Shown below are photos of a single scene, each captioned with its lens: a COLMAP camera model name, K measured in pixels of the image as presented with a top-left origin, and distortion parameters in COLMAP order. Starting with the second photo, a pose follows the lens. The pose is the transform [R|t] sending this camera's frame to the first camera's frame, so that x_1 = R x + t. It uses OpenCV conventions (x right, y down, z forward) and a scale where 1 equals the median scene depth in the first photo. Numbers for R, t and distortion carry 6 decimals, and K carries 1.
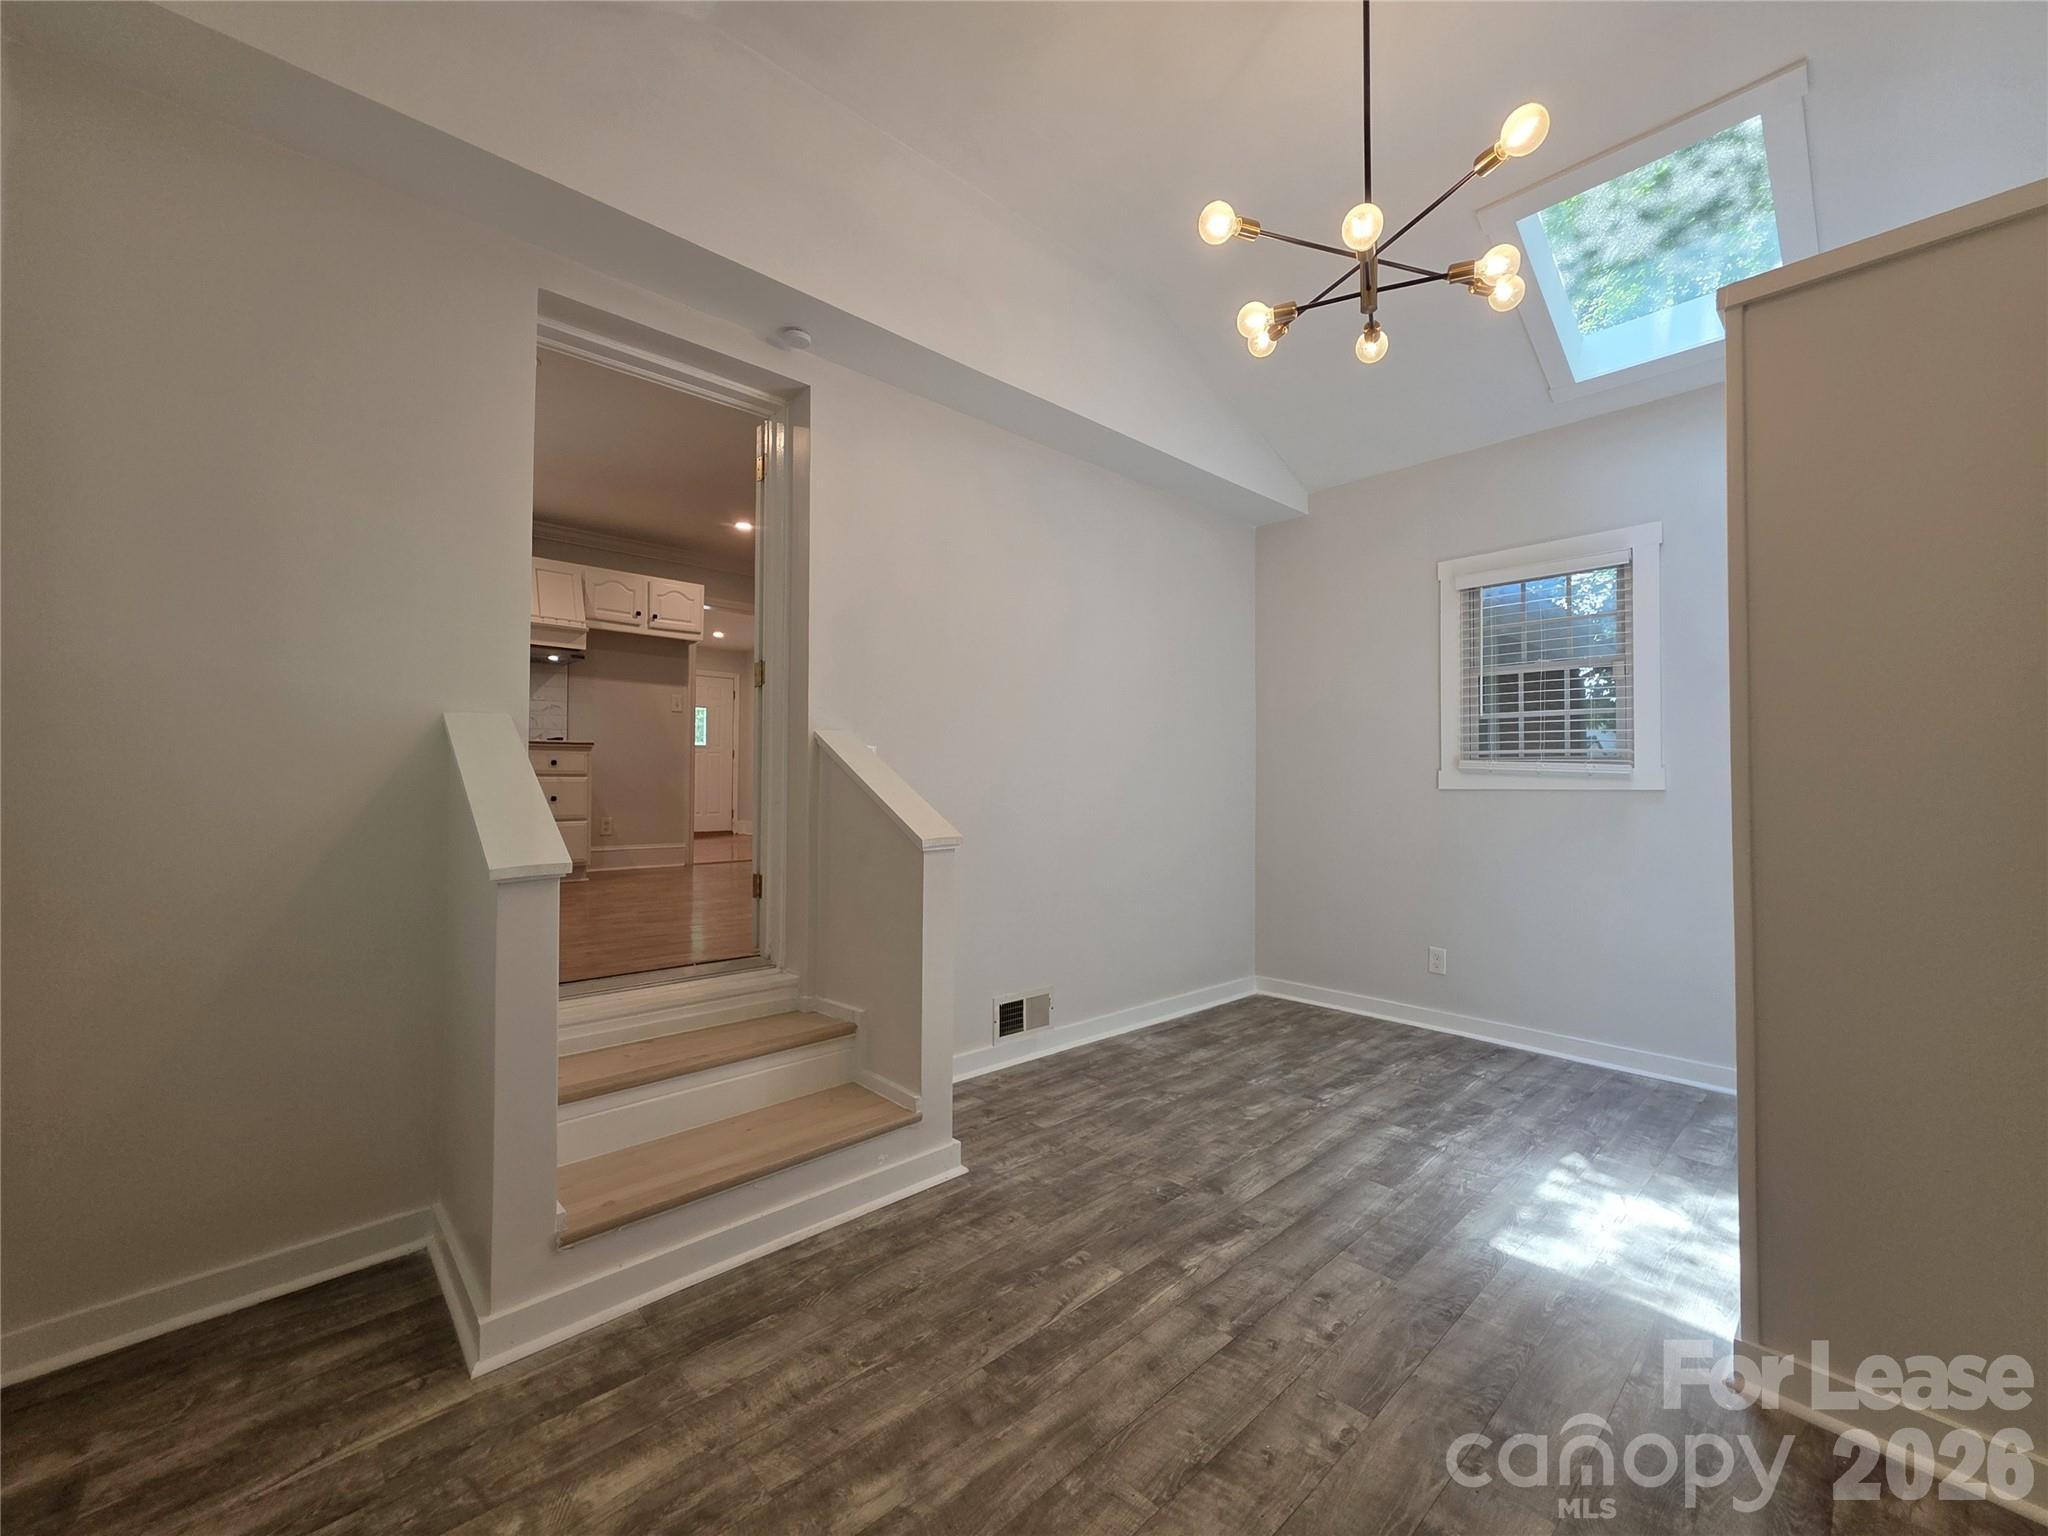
lens RADIAL K [[819.1, 0, 1018.0], [0, 819.1, 765.3], [0, 0, 1]] dist [0.002897, -0.000630]
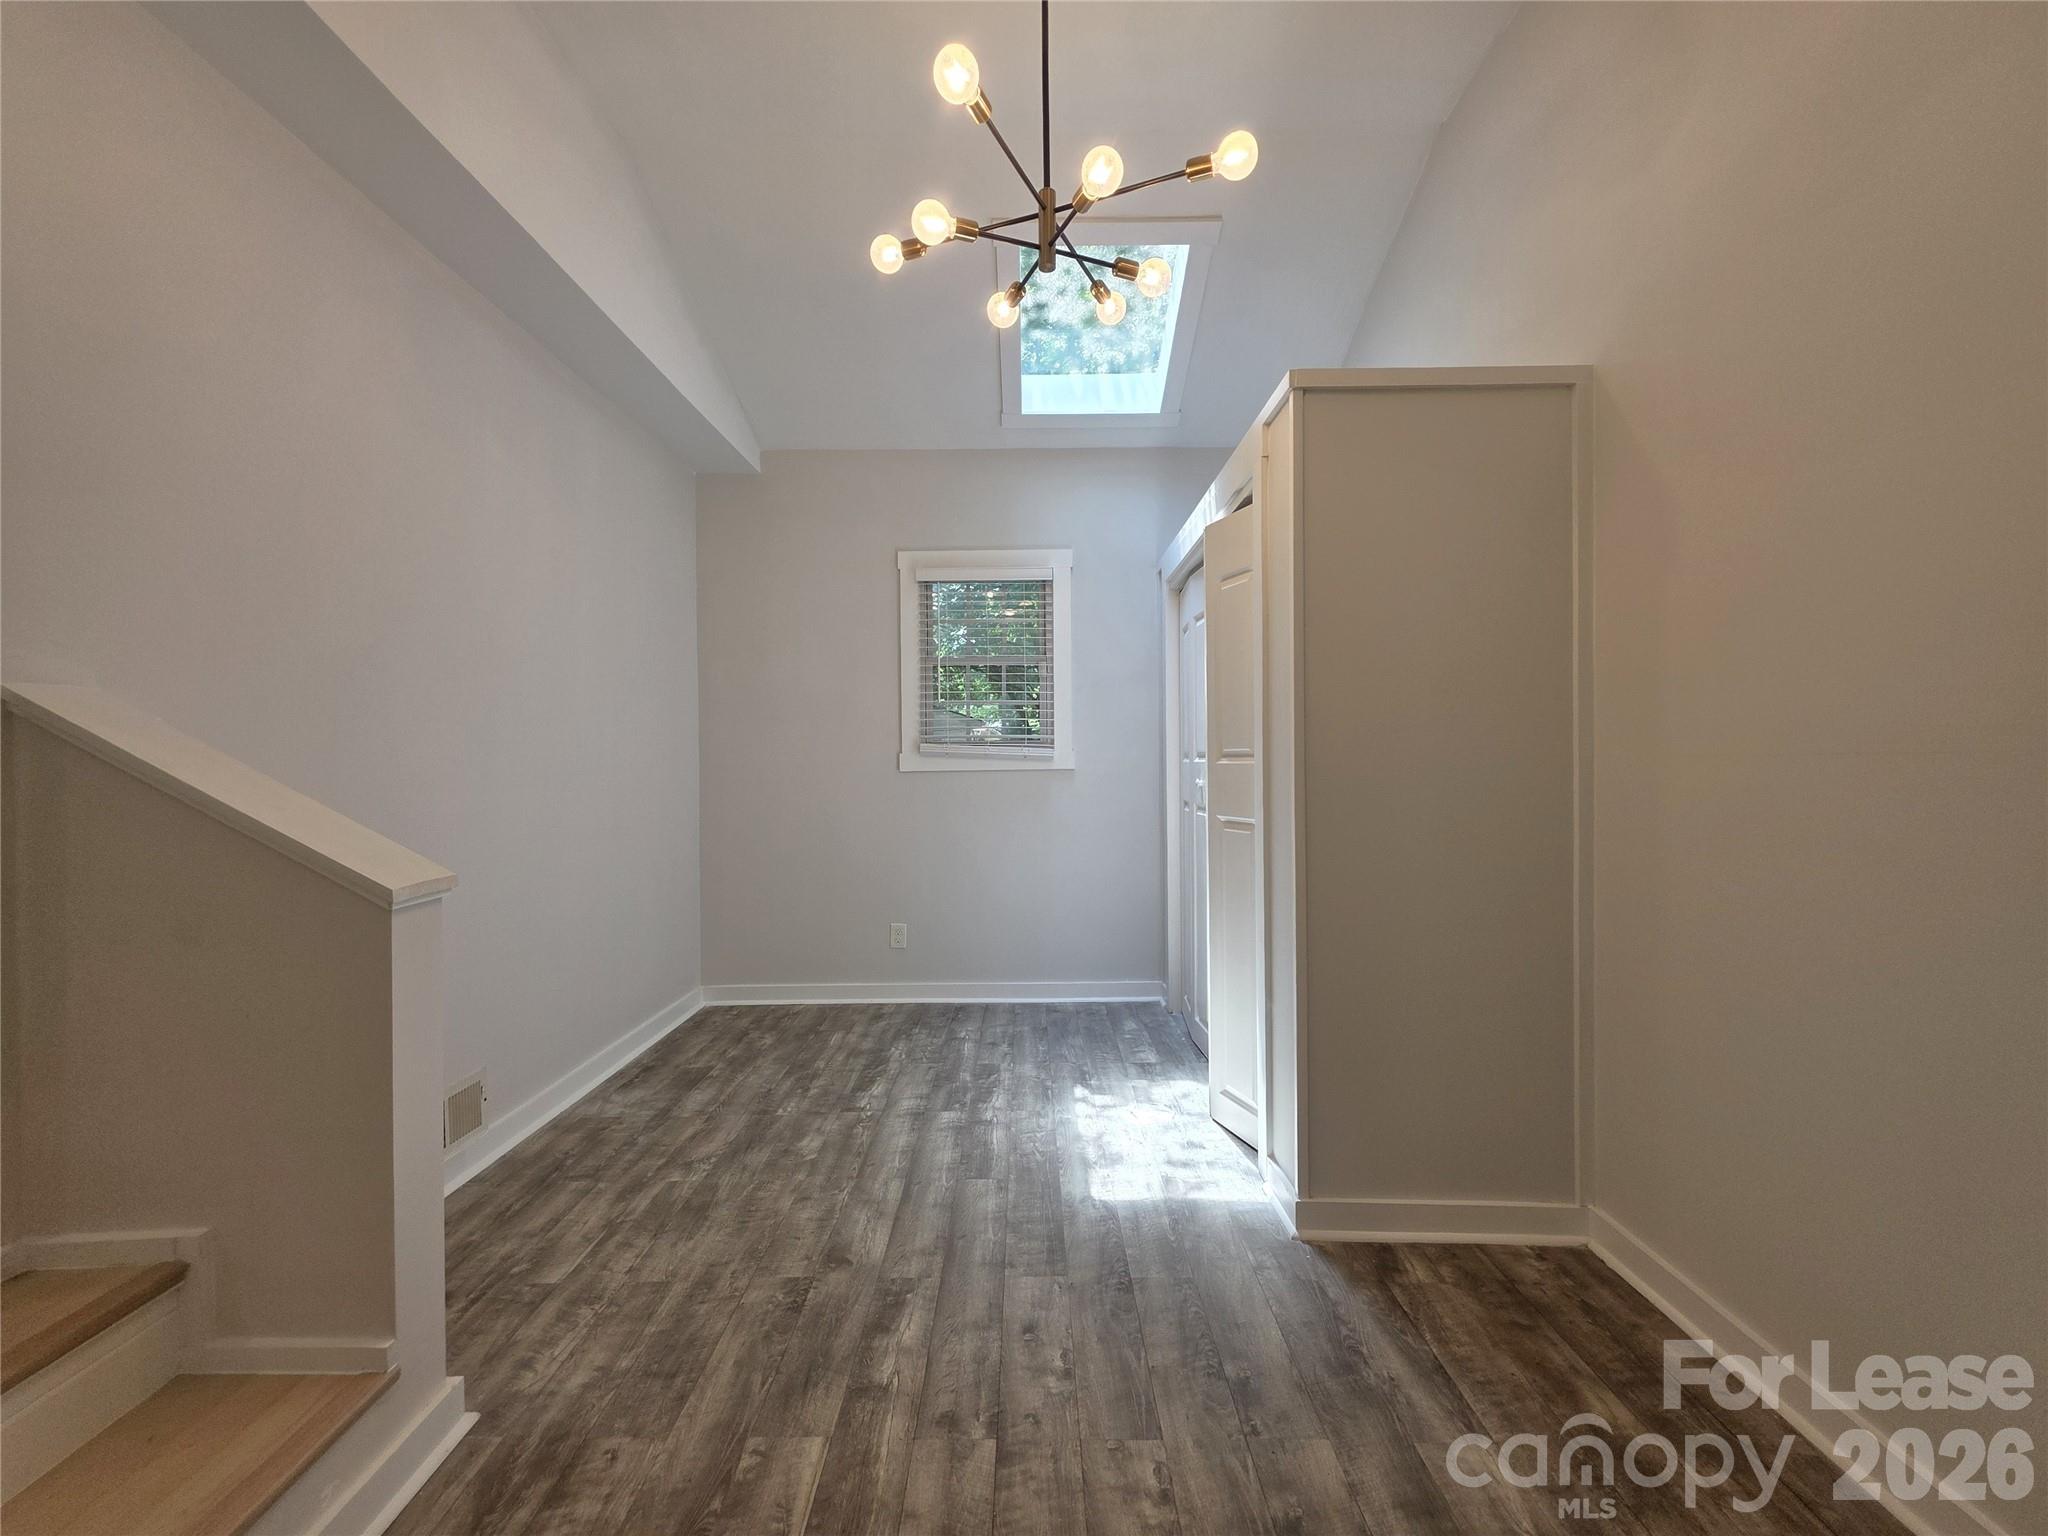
lens RADIAL K [[819.1, 0, 1022.5], [0, 819.1, 762.8], [0, 0, 1]] dist [0.002897, -0.000630]
pose [[0.685752, -0.016544, 0.727648, -0.249656], [-0.000491, 0.999731, 0.023193, -0.010994], [-0.727835, -0.016262, 0.685559, 0.325350]]
